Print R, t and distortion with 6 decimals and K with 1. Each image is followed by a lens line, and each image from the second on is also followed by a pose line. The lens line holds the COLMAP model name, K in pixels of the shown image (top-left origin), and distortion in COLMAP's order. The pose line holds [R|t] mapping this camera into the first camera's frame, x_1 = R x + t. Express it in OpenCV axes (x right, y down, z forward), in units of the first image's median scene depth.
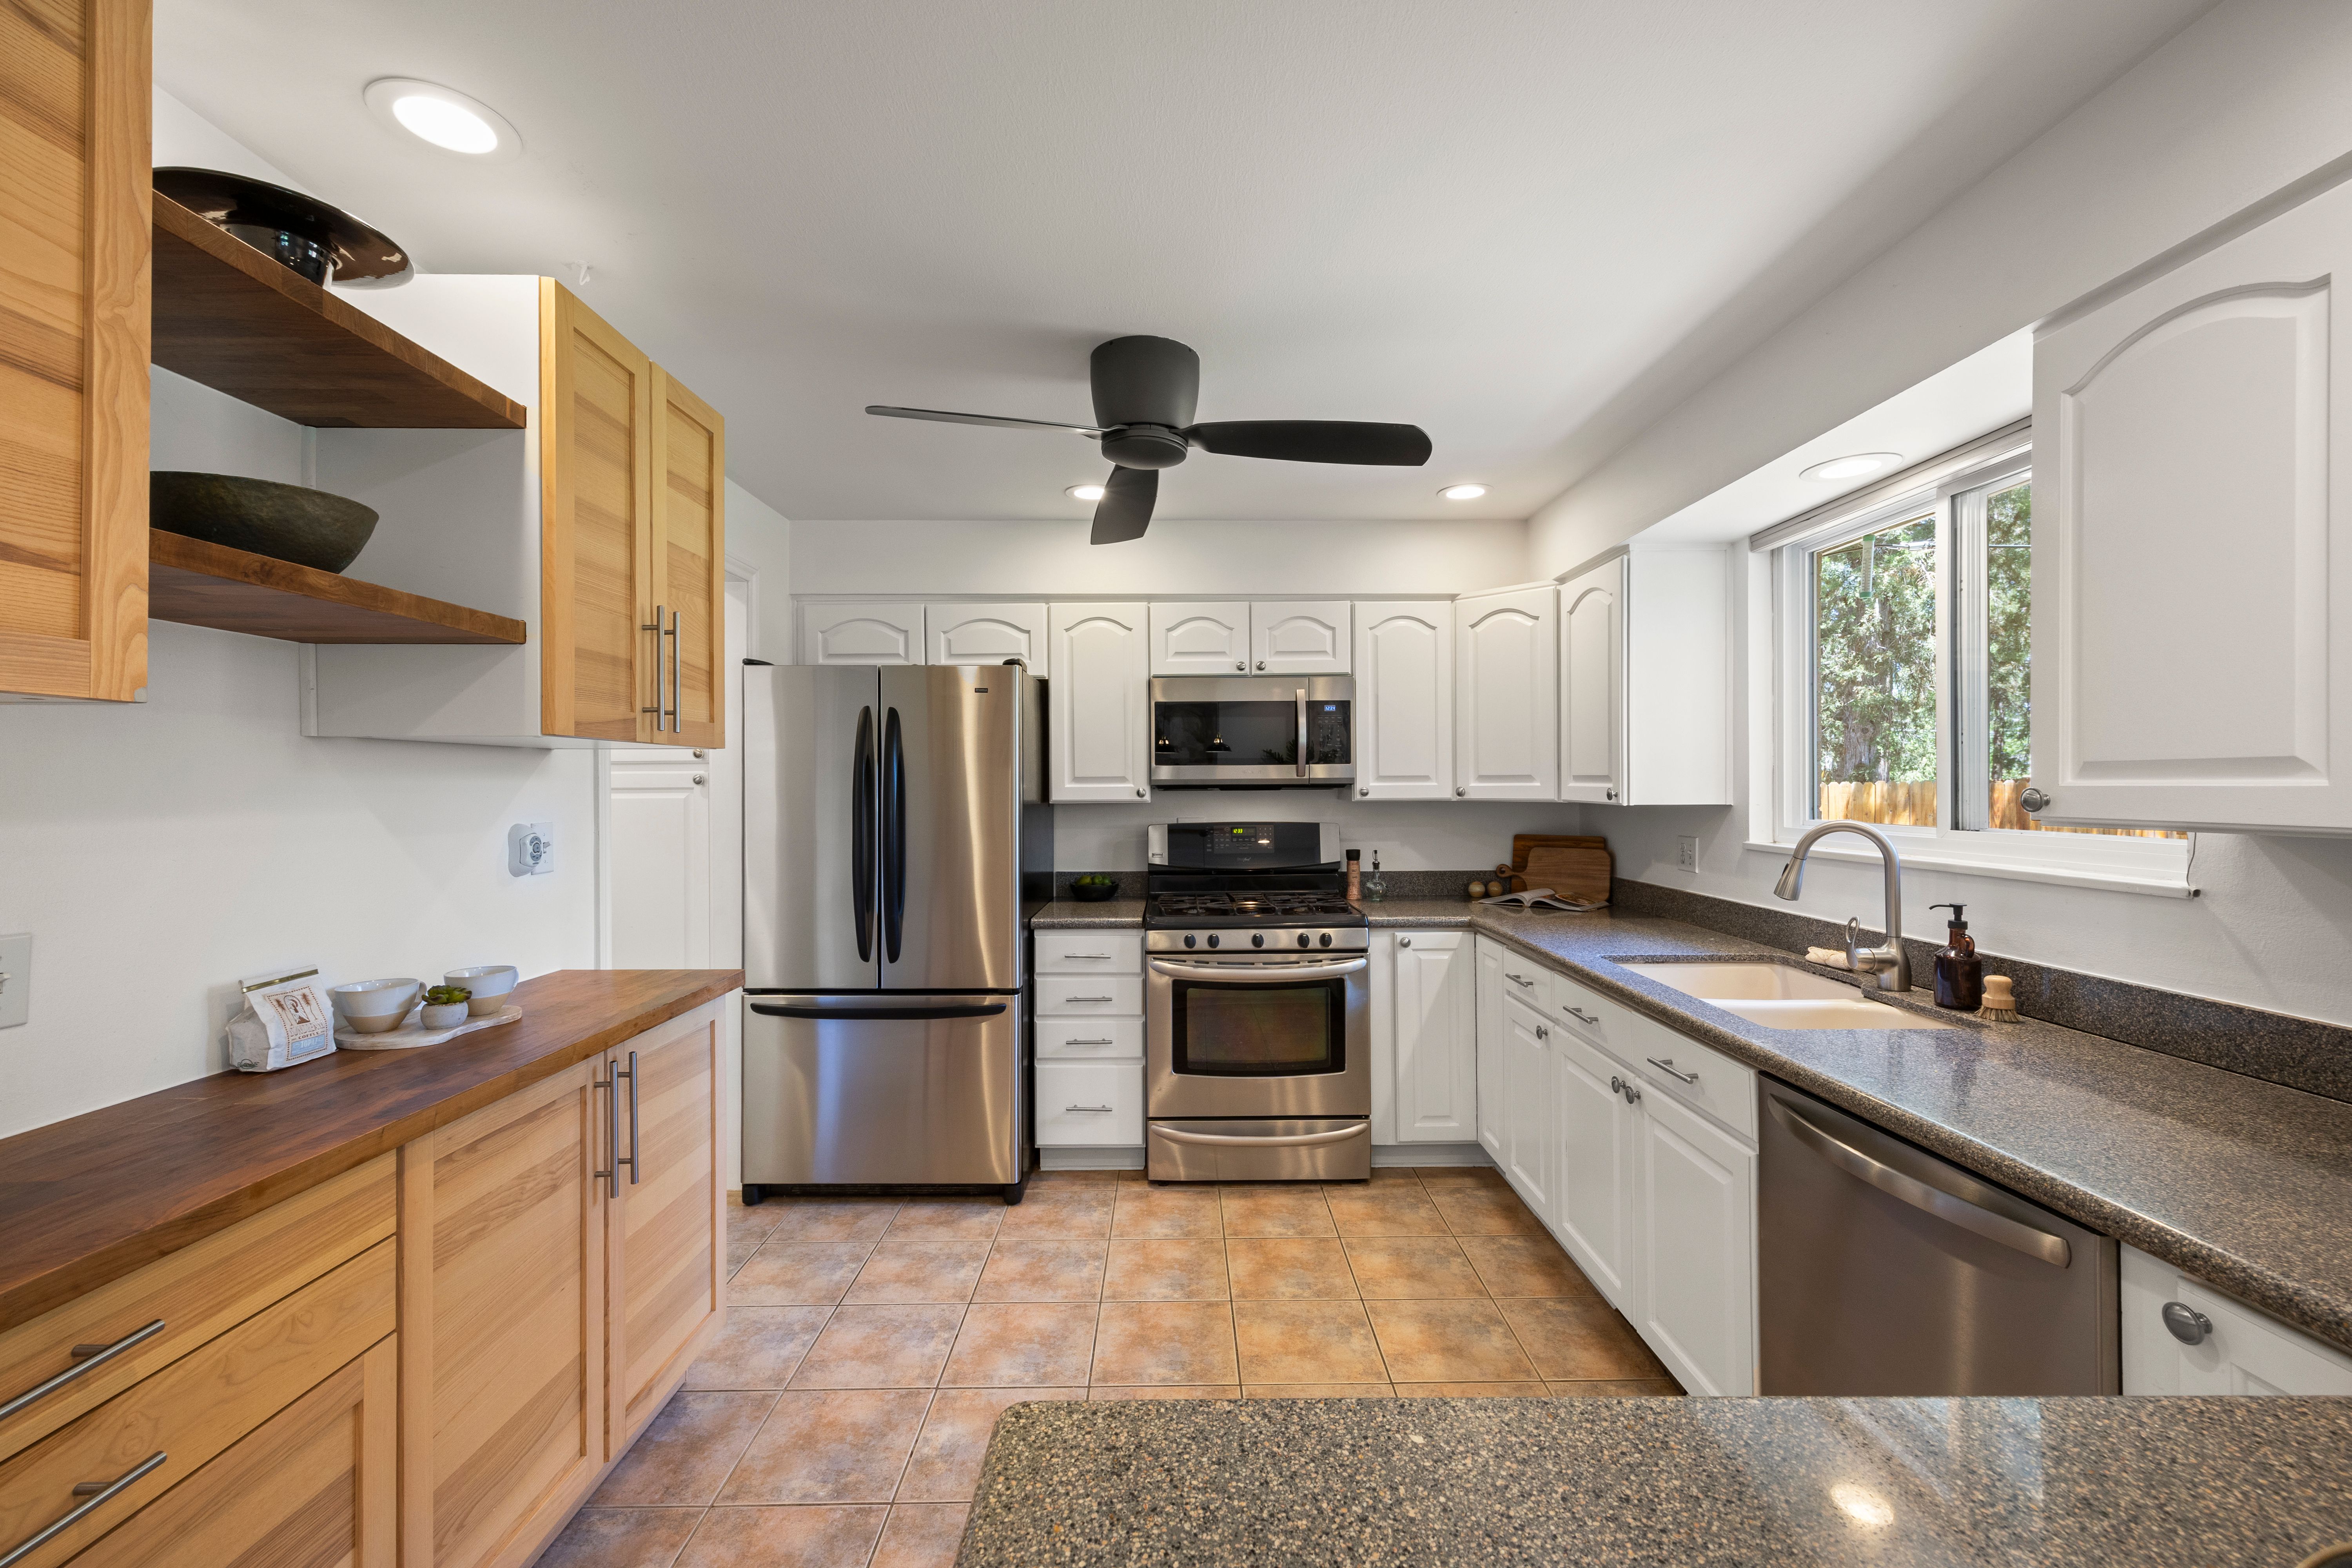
lens RADIAL K [[954.8, 0, 1176.0], [0, 954.8, 784.0], [0, 0, 1]] dist [0.013174, -0.004280]
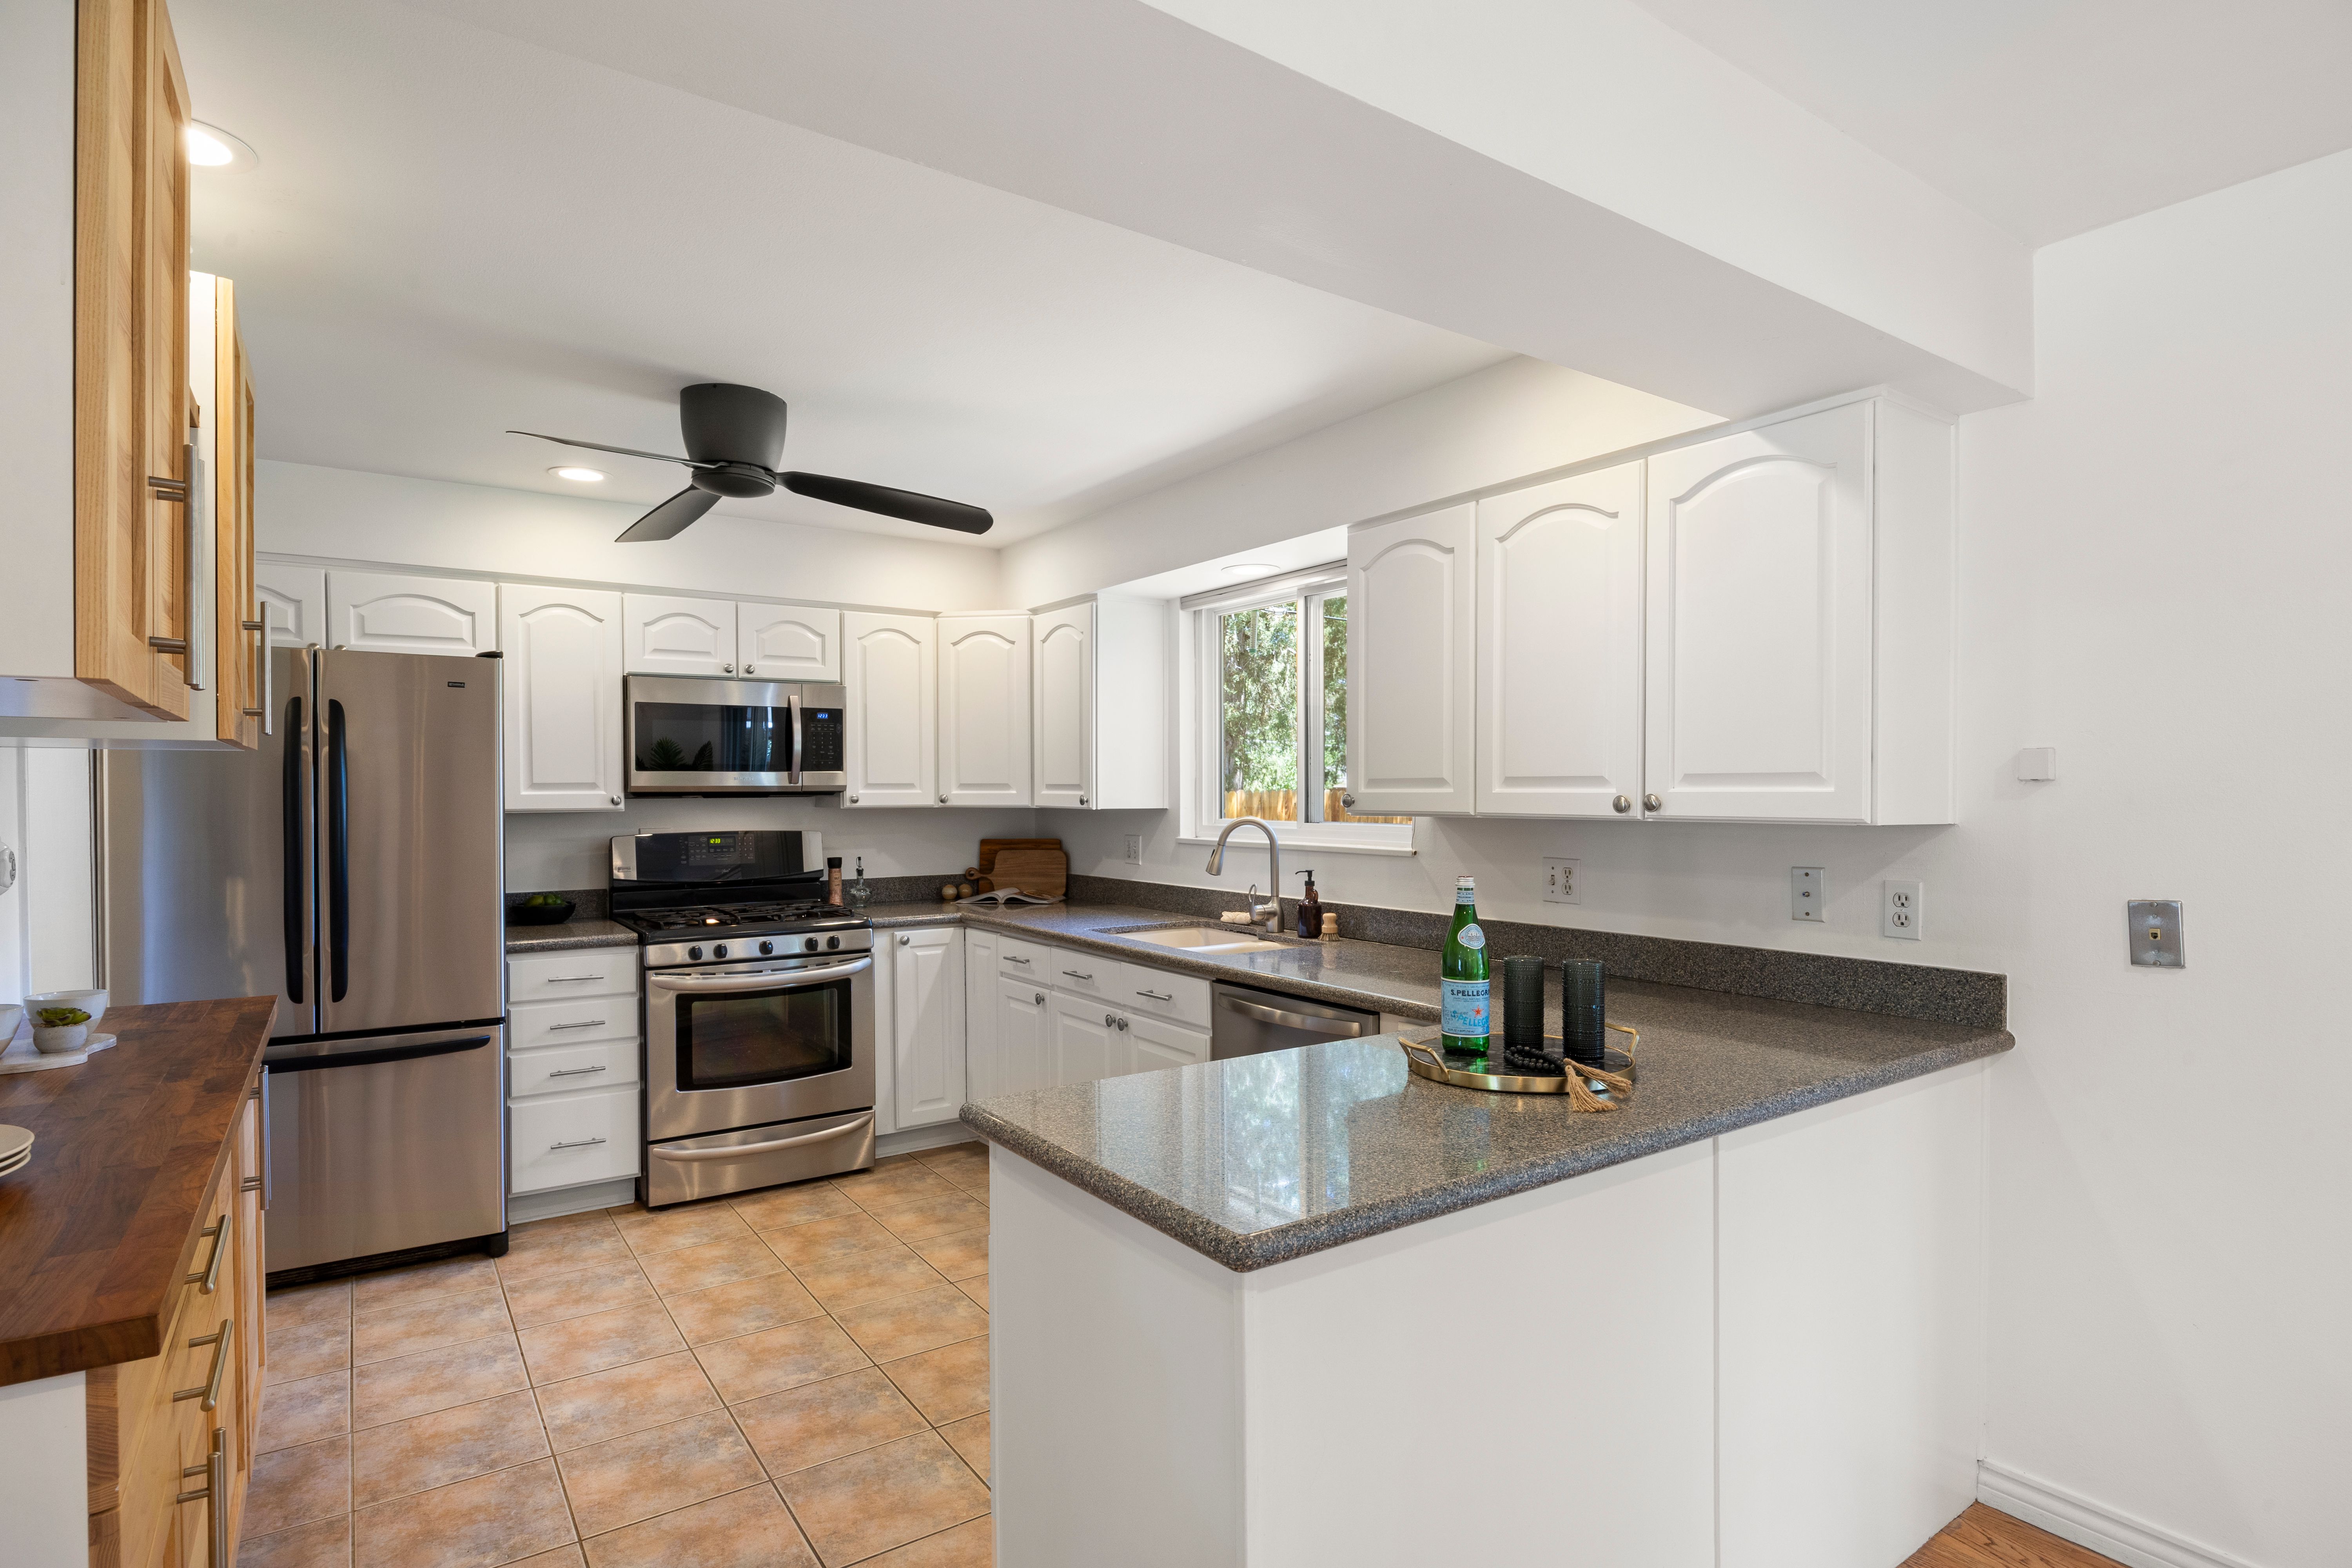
lens RADIAL K [[1222.2, 0, 1176.0], [0, 1222.2, 784.0], [0, 0, 1]] dist [-0.002122, -0.000928]
pose [[0.829225, 0.005192, 0.558891, -0.272686], [-0.001197, 0.999971, -0.007513, 0.001634], [-0.558914, 0.005561, 0.829207, -0.299131]]
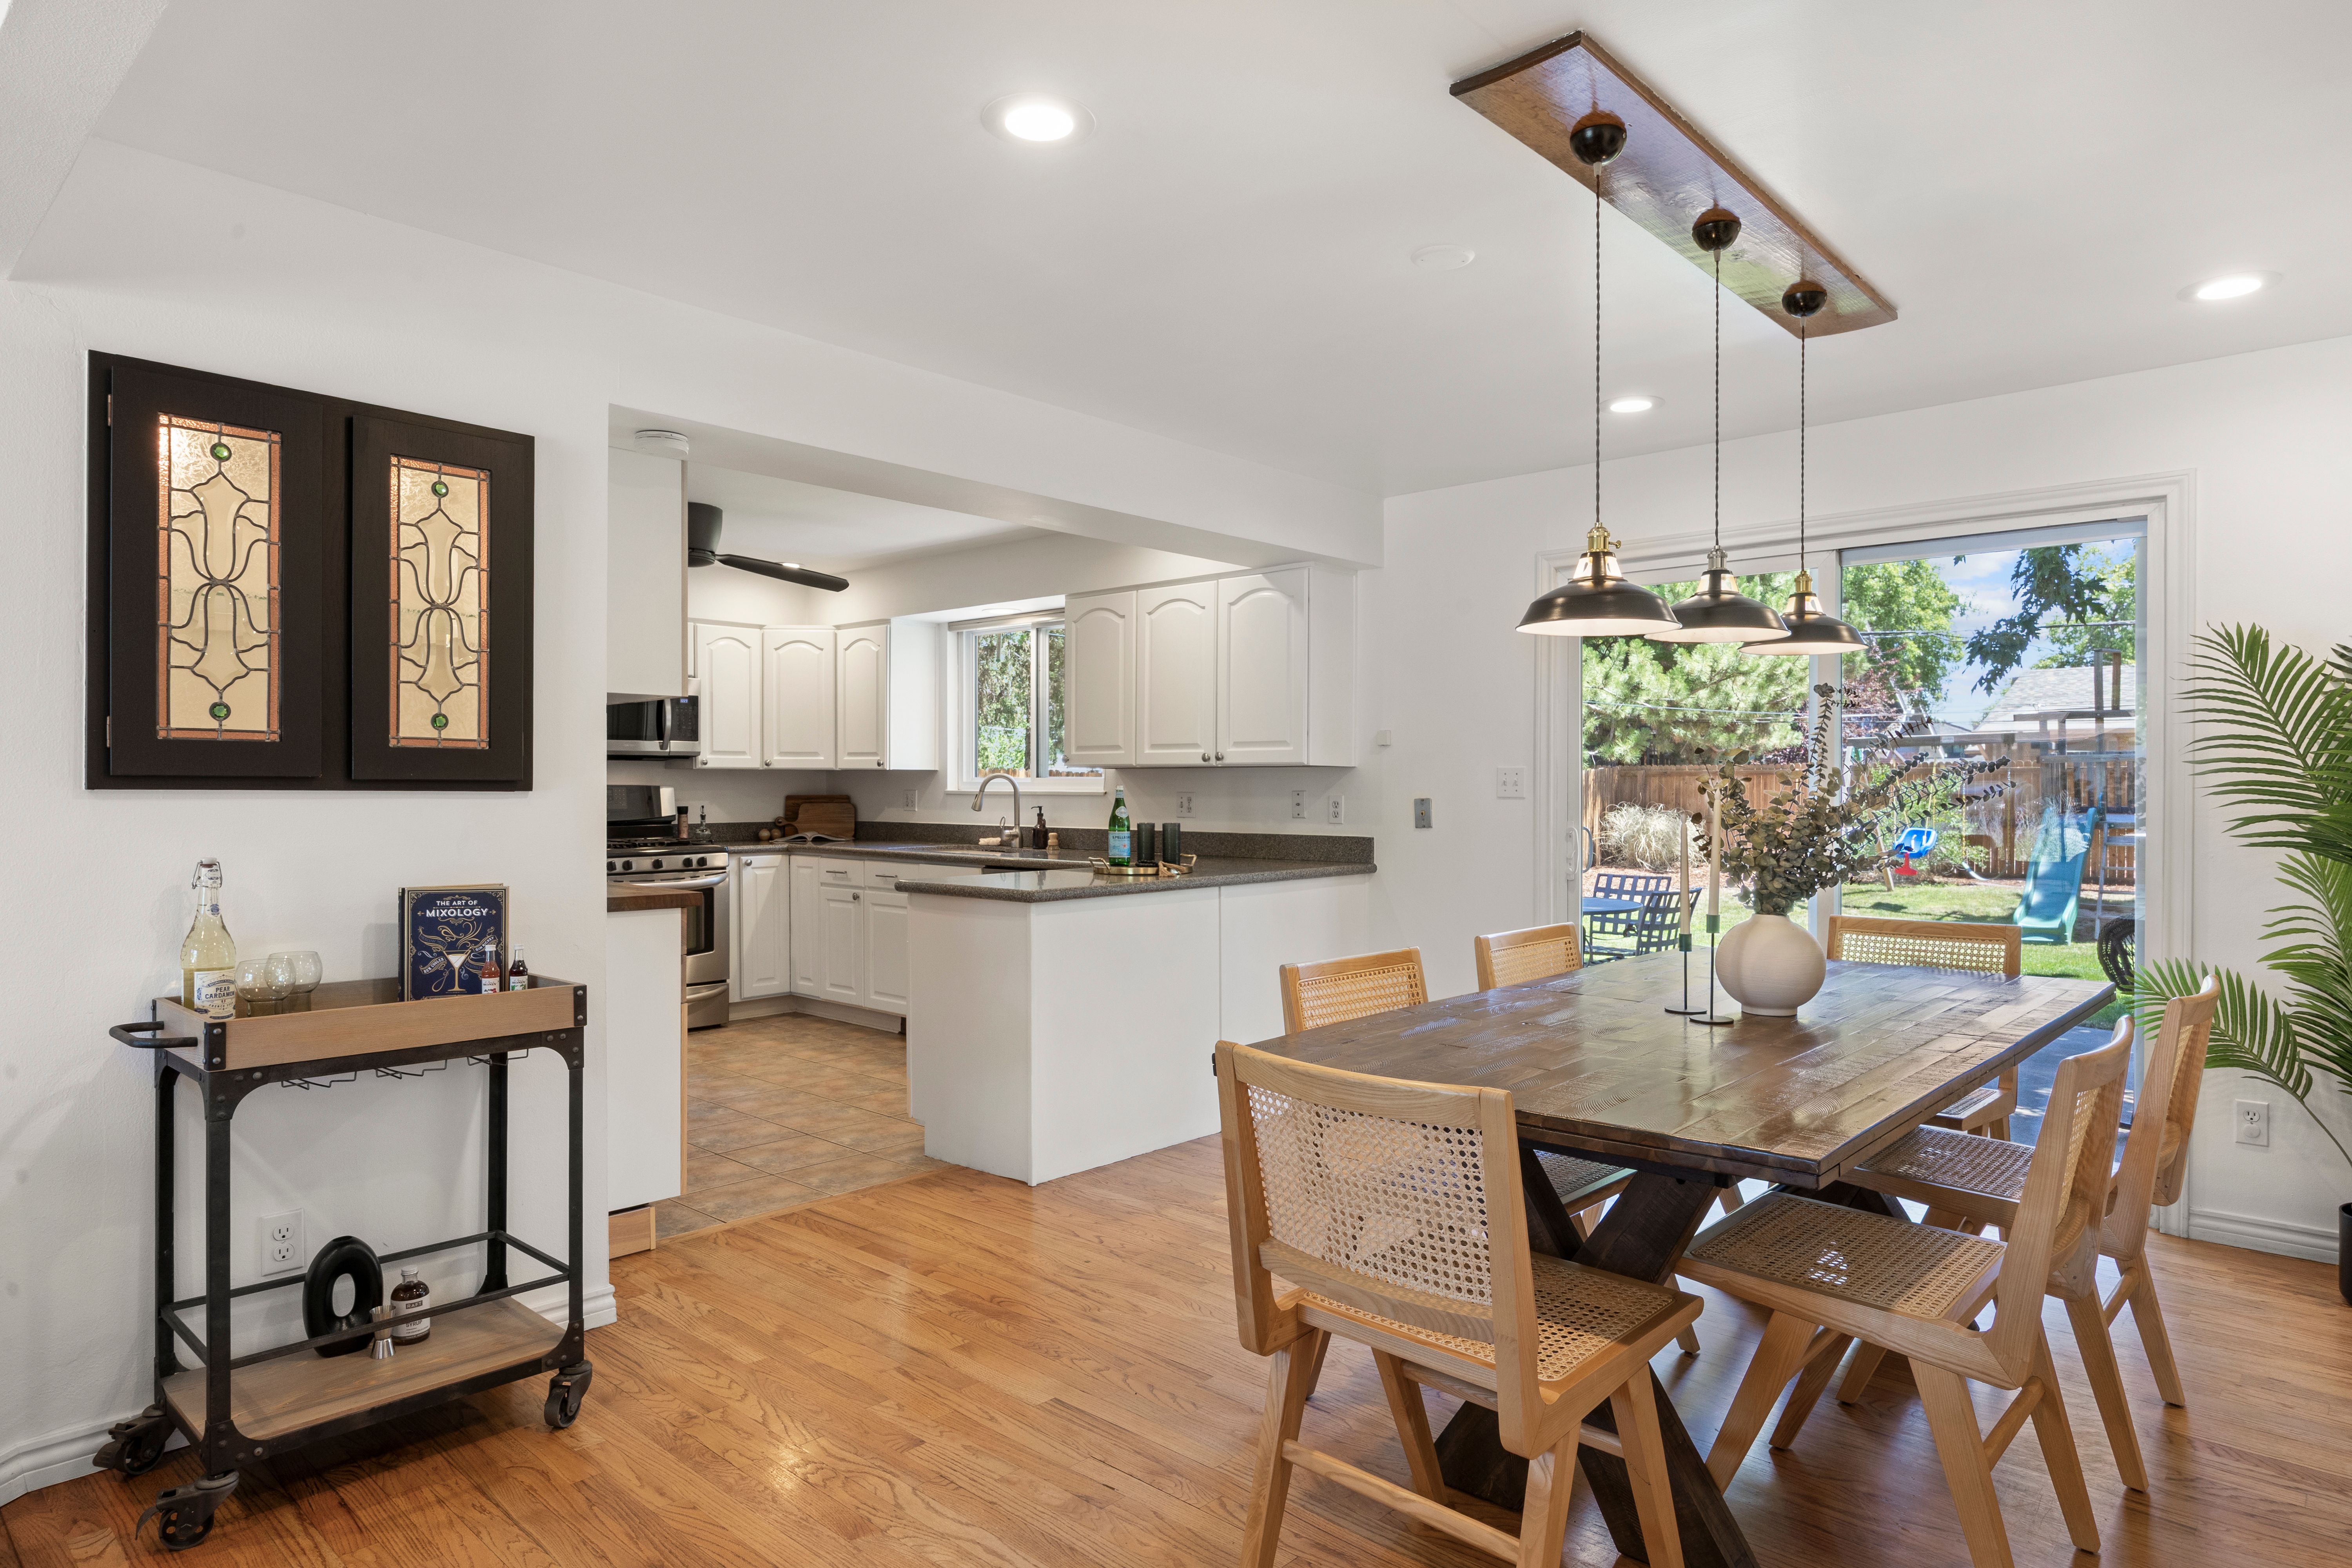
lens RADIAL K [[1361.6, 0, 1176.9], [0, 1361.6, 771.6], [0, 0, 1]] dist [-0.003804, -0.000045]
pose [[0.682445, 0.009915, 0.730870, -0.859585], [-0.004231, 0.999945, -0.009614, 0.041988], [-0.730925, 0.003469, 0.682449, -0.937098]]
